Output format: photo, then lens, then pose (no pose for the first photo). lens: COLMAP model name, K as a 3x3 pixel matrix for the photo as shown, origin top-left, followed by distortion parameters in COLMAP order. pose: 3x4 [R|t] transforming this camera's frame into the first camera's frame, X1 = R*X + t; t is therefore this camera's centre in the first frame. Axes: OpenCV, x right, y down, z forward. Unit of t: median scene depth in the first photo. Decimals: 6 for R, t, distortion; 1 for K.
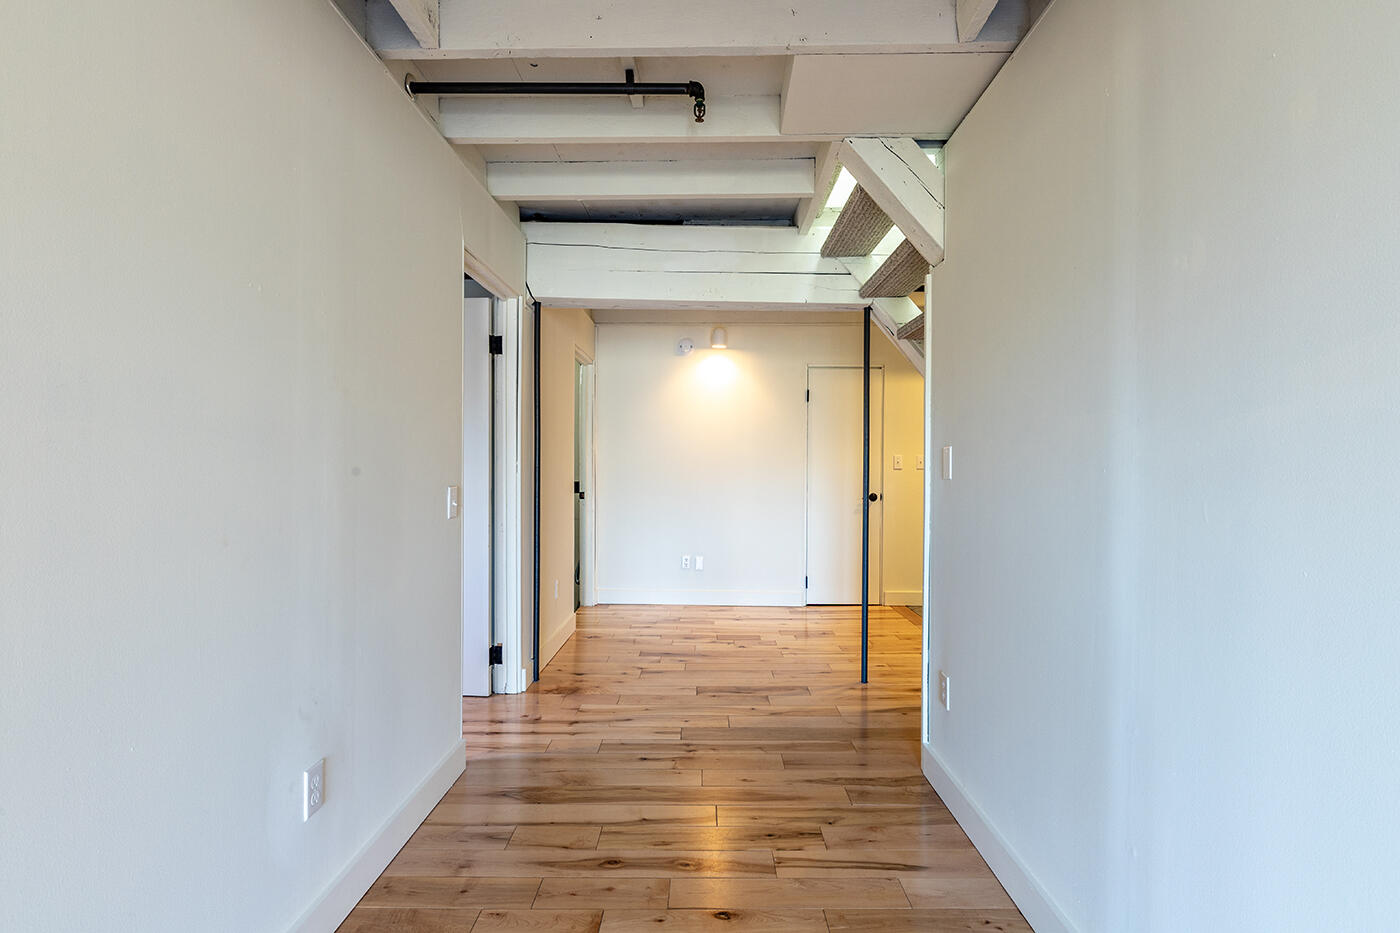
lens RADIAL K [[674.0, 0, 700.0], [0, 674.0, 466.5], [0, 0, 1]] dist [0.002702, -0.000700]
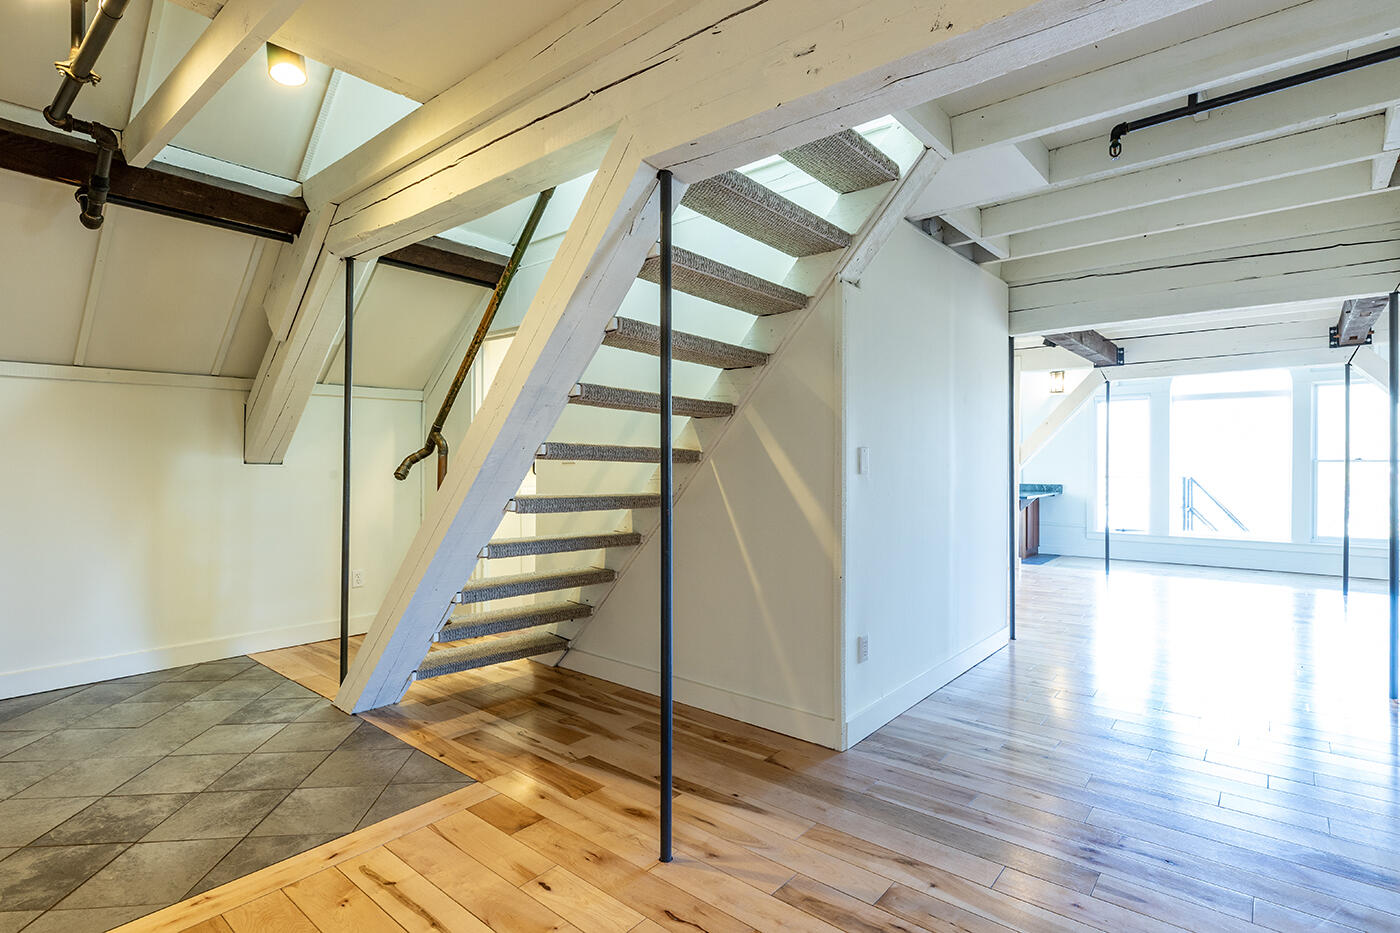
lens RADIAL K [[674.0, 0, 700.0], [0, 674.0, 466.5], [0, 0, 1]] dist [0.002702, -0.000700]
pose [[-0.766552, -0.008650, 0.642124, -0.151568], [-0.003637, 0.999952, 0.009129, 0.001341], [-0.642172, 0.004662, -0.766546, 1.775226]]
